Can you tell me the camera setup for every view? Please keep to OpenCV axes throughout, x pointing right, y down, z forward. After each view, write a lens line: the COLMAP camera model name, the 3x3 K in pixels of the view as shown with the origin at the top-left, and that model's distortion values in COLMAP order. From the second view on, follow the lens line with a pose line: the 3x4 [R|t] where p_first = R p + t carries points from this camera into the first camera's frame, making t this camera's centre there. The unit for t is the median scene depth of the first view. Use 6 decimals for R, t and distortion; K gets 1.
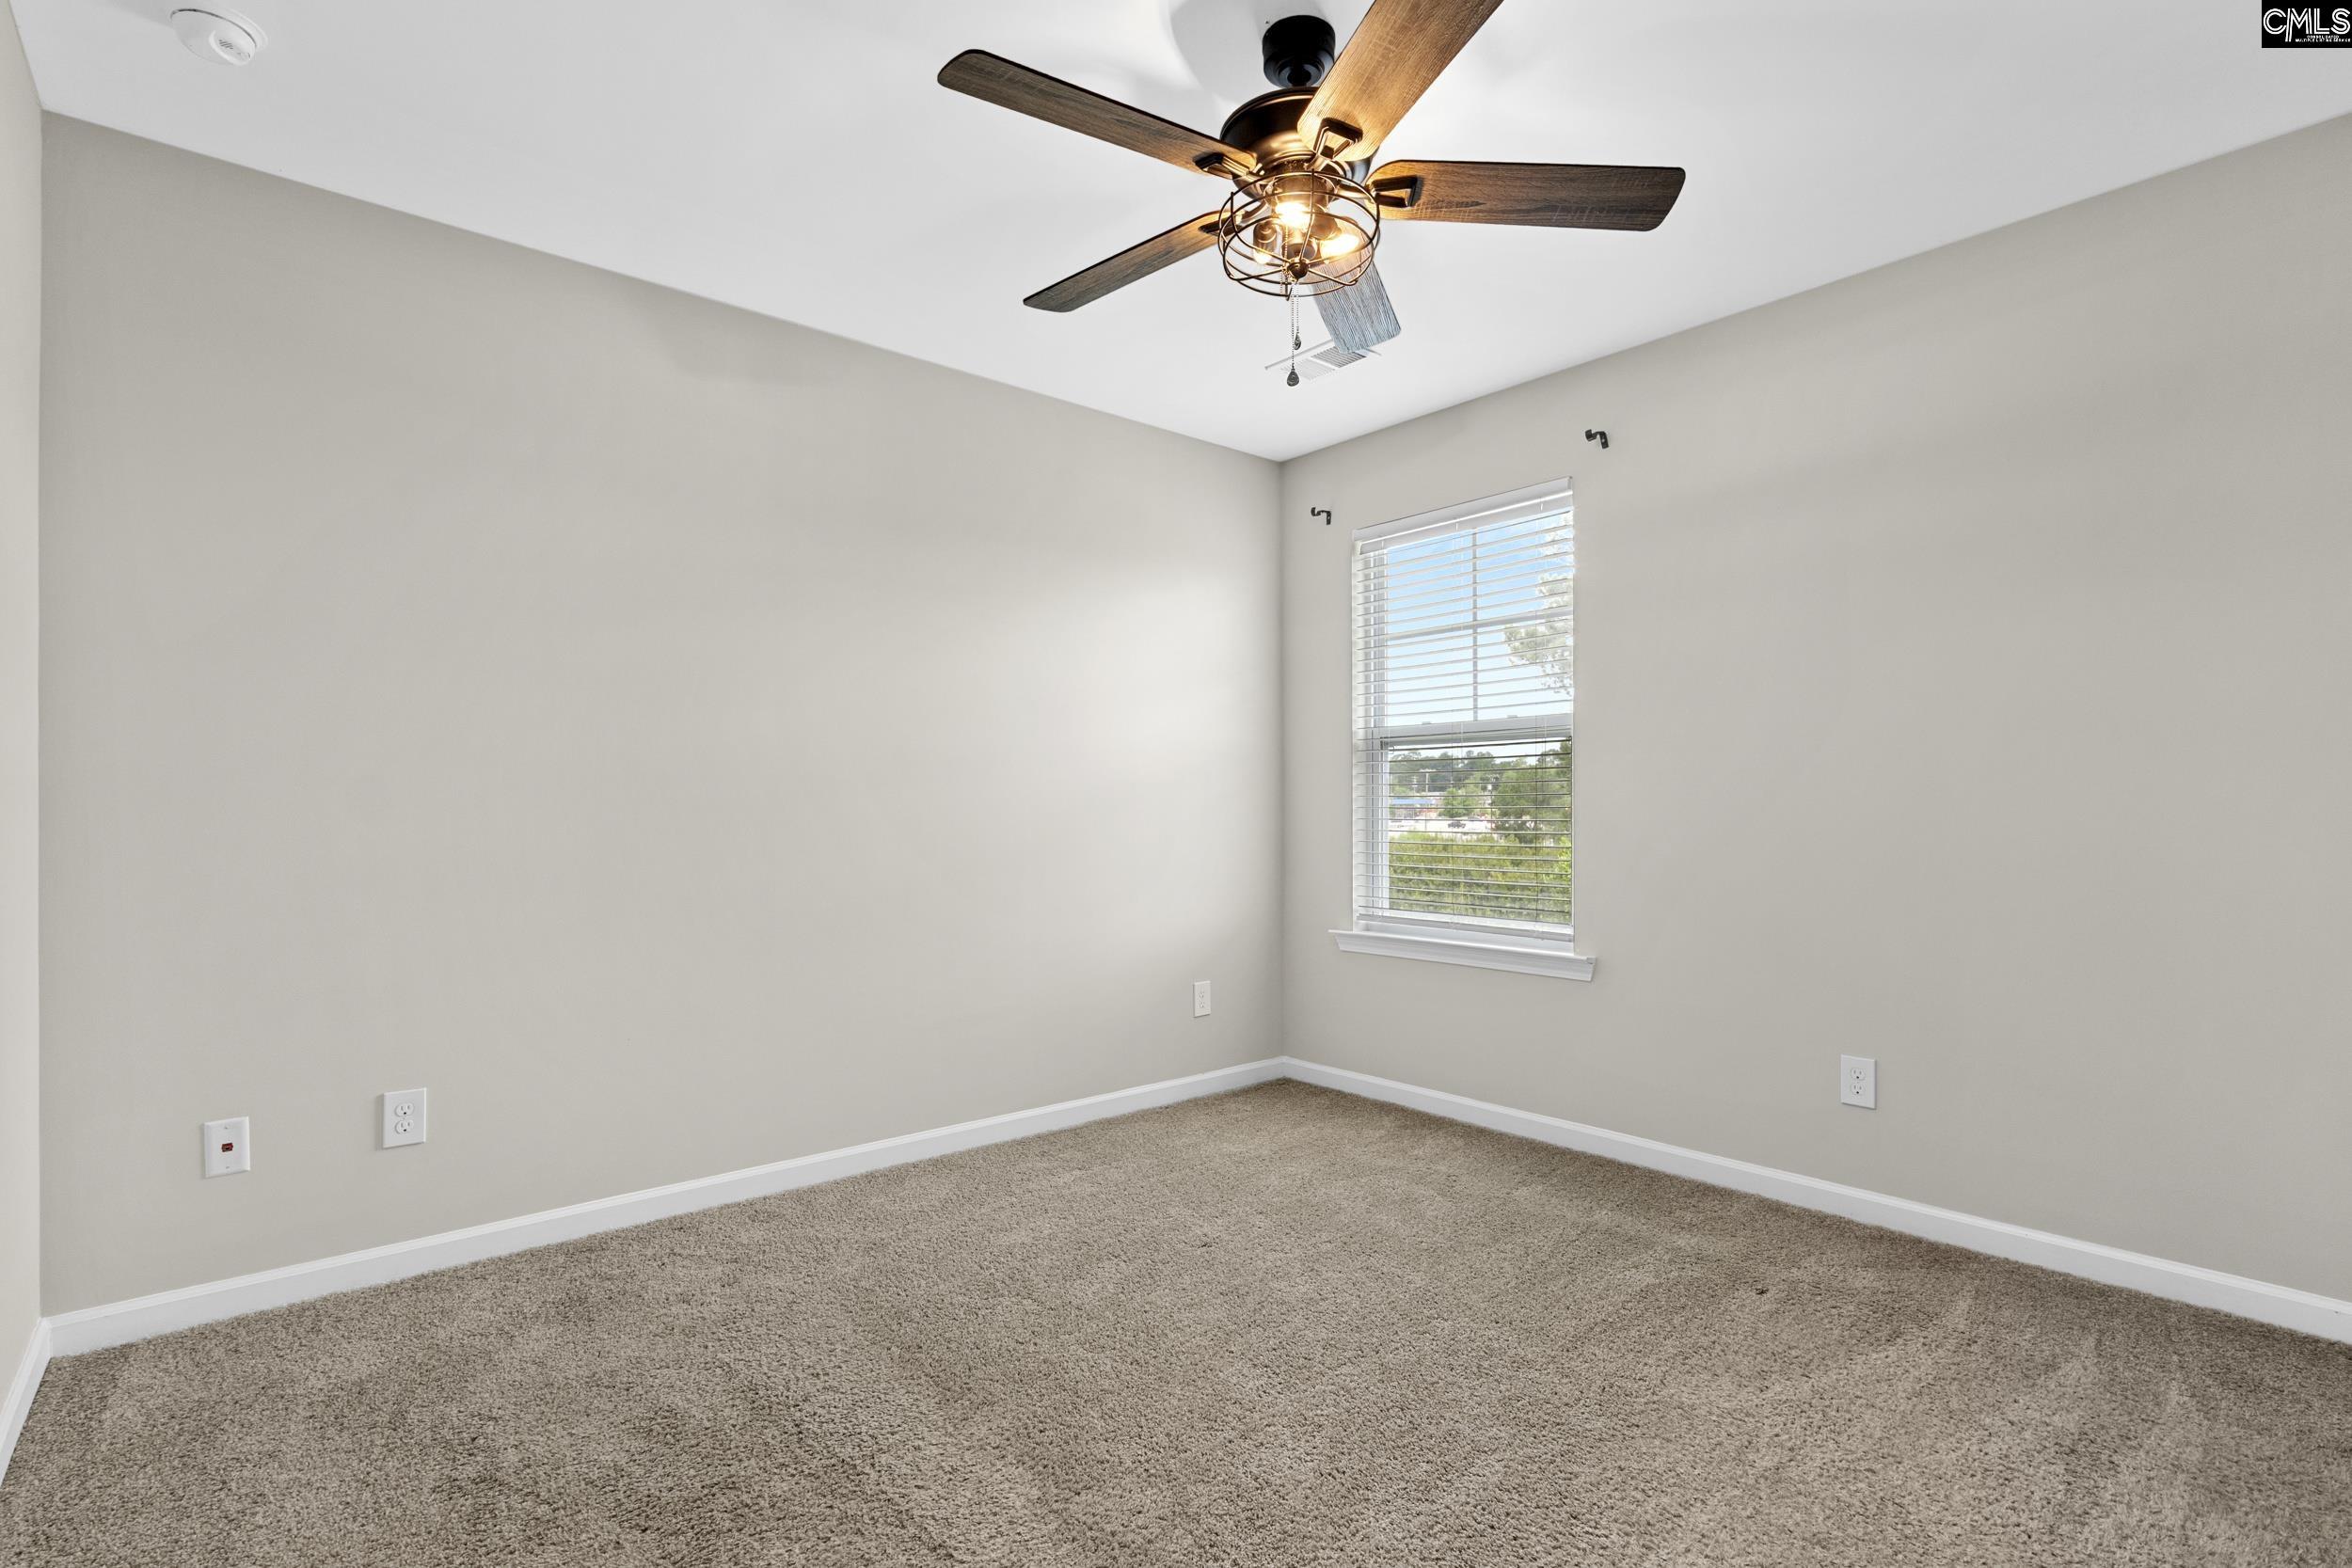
lens RADIAL K [[1081.5, 0, 1179.1], [0, 1081.5, 783.8], [0, 0, 1]] dist [-0.006414, -0.000334]
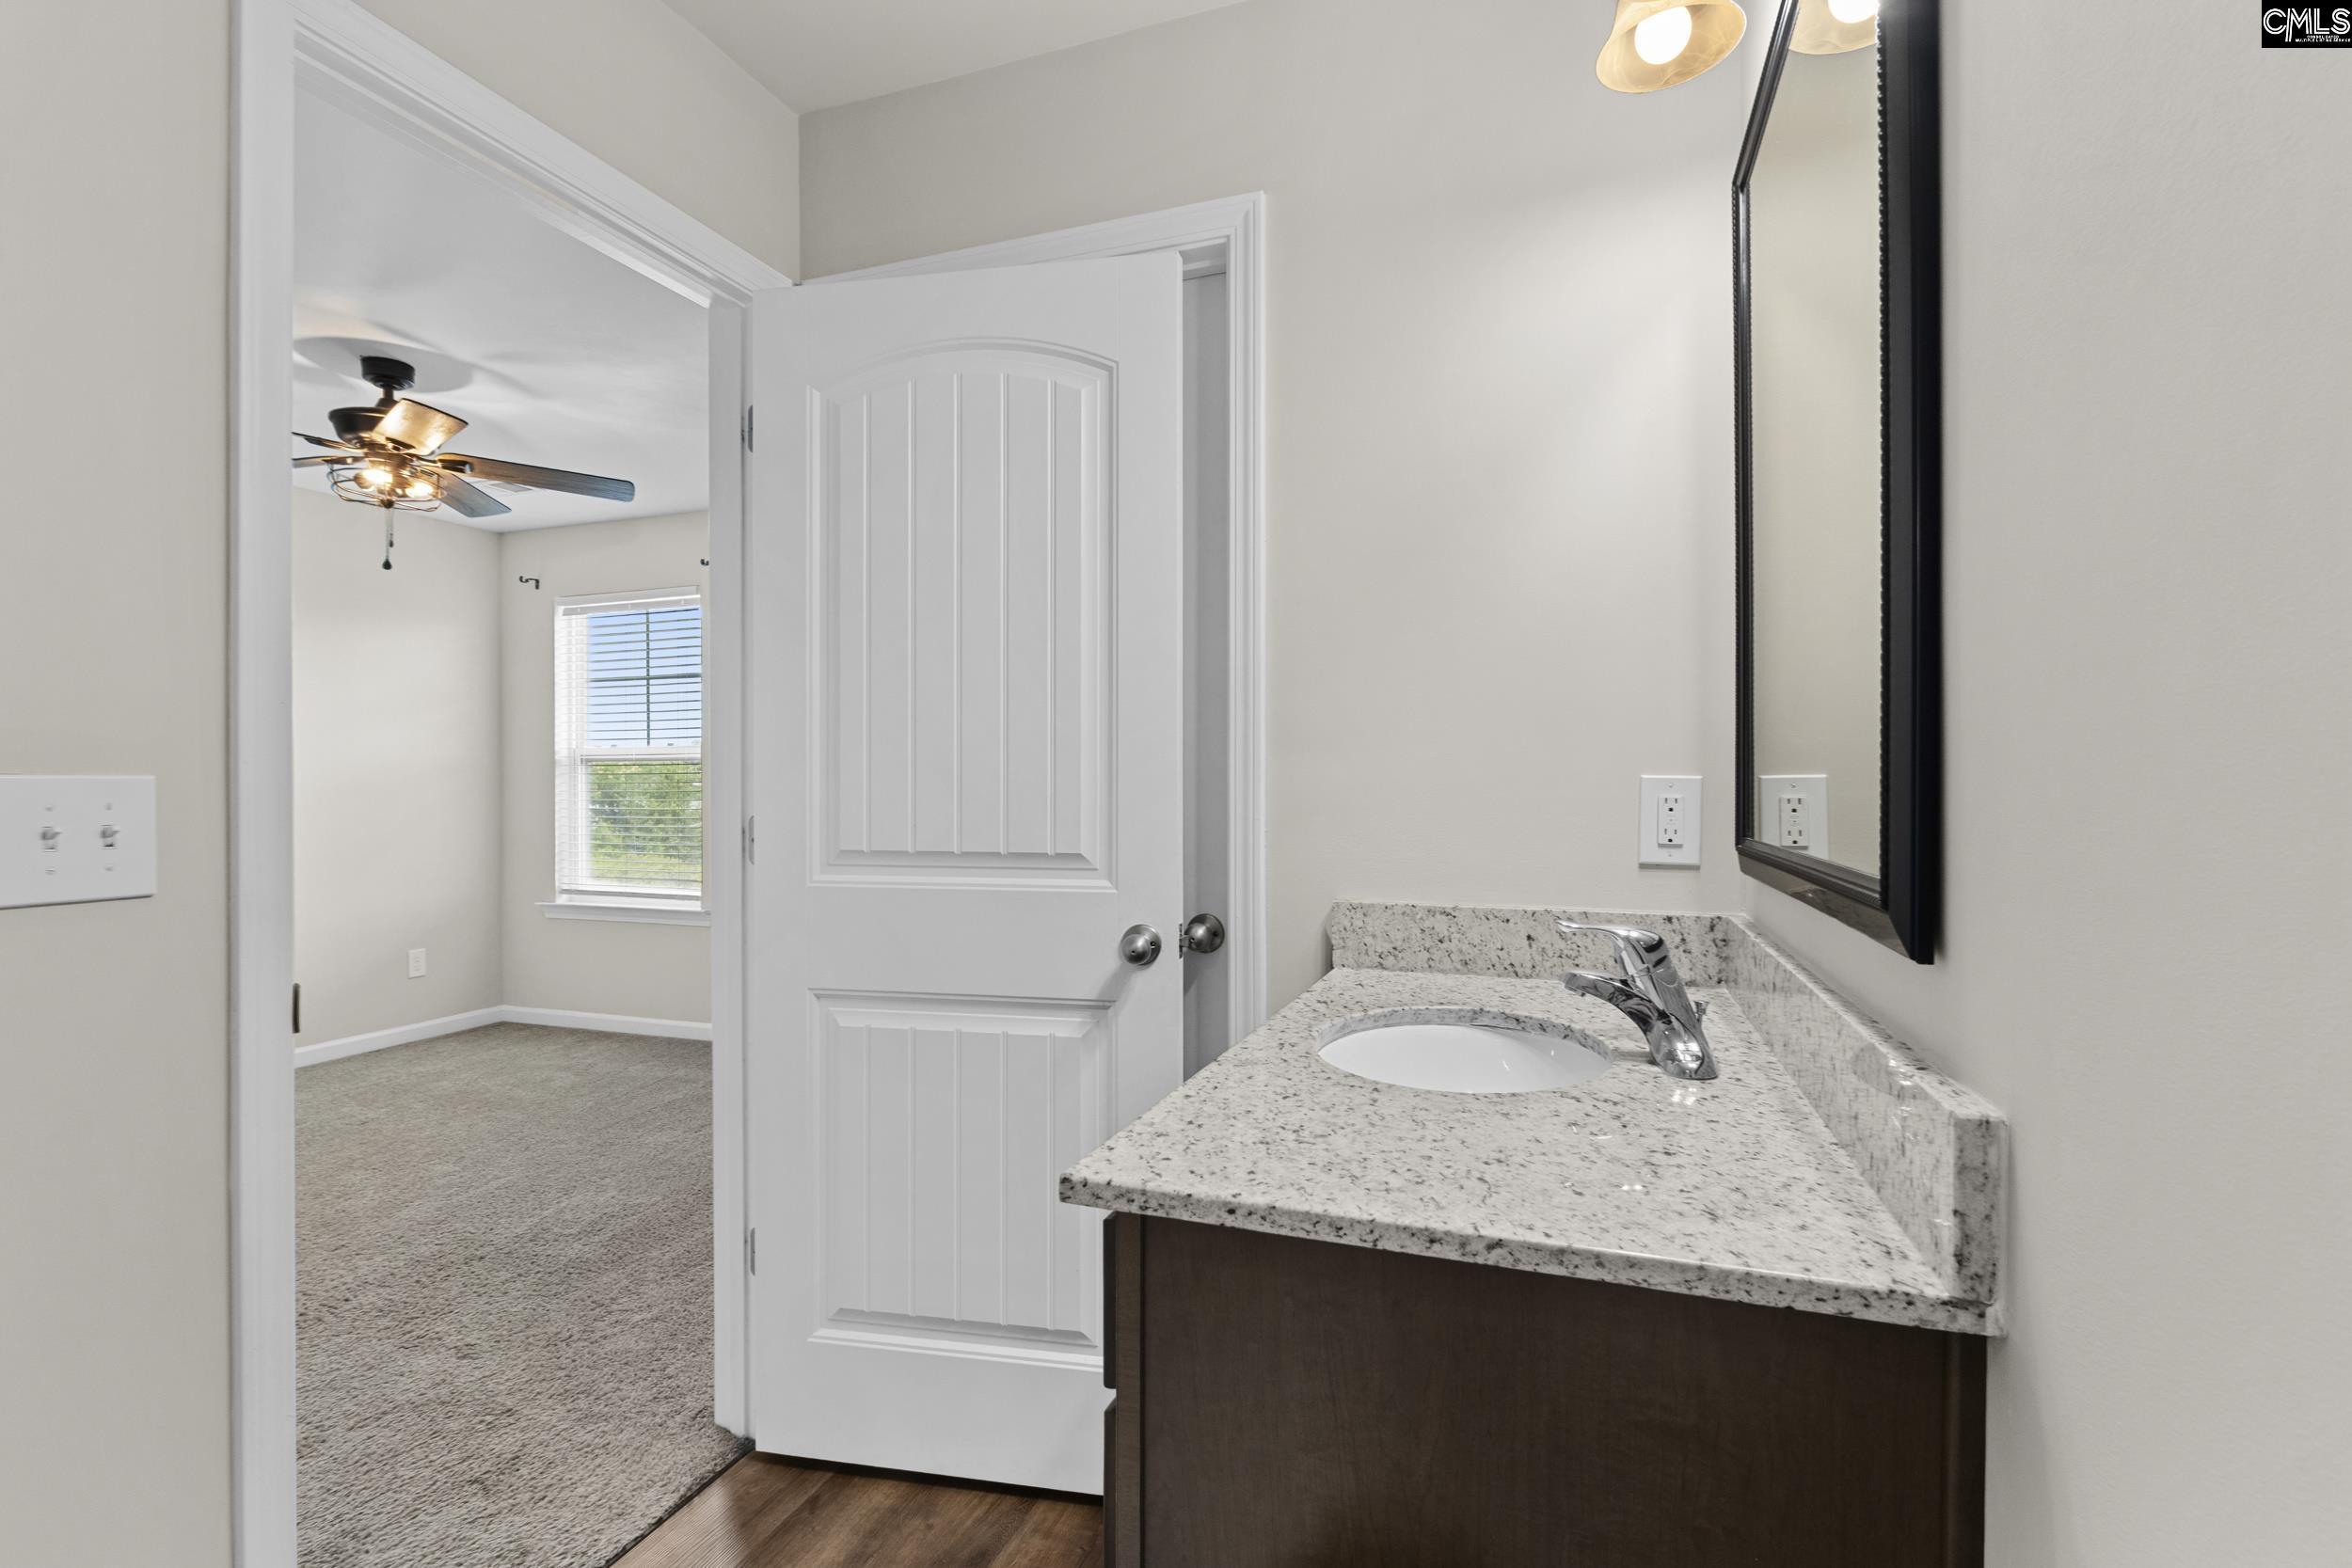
lens RADIAL K [[1081.5, 0, 1182.0], [0, 1081.5, 771.1], [0, 0, 1]] dist [-0.006414, -0.000334]
pose [[0.868158, 0.006039, 0.496251, 0.182419], [-0.010917, 0.999916, 0.006930, -0.044038], [-0.496168, -0.011434, 0.868151, -0.551613]]
